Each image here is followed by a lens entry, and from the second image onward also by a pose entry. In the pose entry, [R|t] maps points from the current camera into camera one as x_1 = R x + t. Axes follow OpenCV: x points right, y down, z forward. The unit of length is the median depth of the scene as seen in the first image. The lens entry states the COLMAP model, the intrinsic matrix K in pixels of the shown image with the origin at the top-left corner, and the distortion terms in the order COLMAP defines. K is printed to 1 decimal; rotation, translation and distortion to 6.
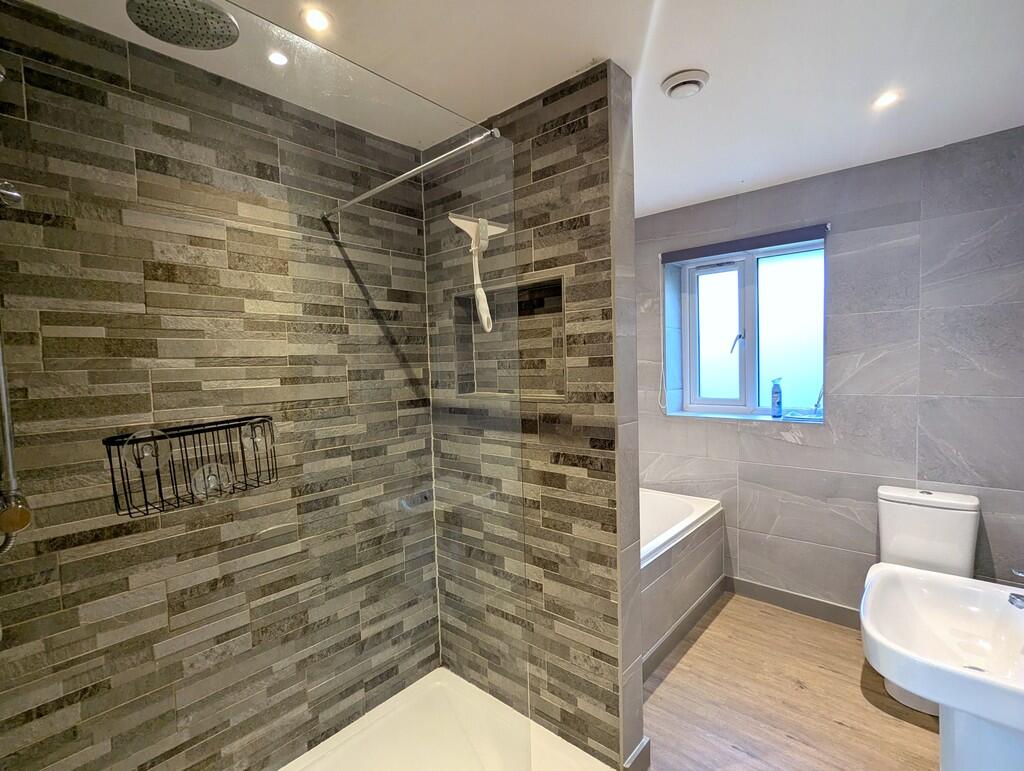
lens RADIAL K [[483.6, 0, 511.5], [0, 483.6, 389.2], [0, 0, 1]] dist [-0.003908, 0.000301]
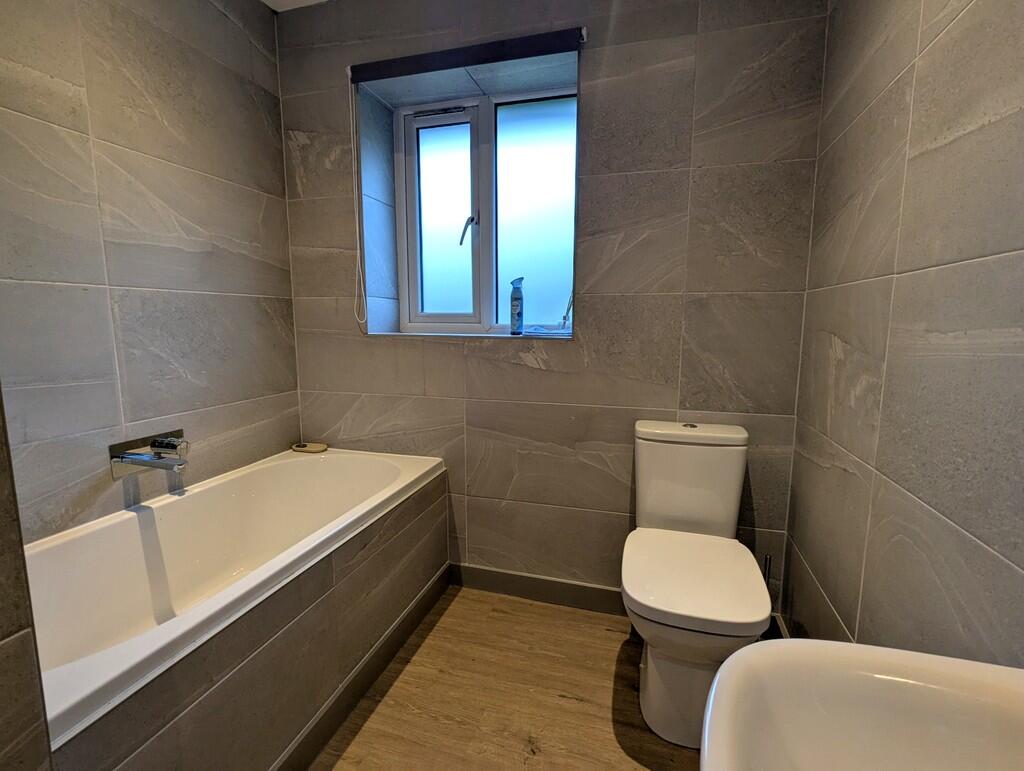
lens RADIAL K [[483.6, 0, 511.5], [0, 483.6, 389.2], [0, 0, 1]] dist [-0.003908, 0.000301]
pose [[0.905128, -0.026039, 0.424341, 0.259409], [-0.007051, 0.997066, 0.076223, 0.089768], [-0.425081, -0.071983, 0.902289, 0.388773]]
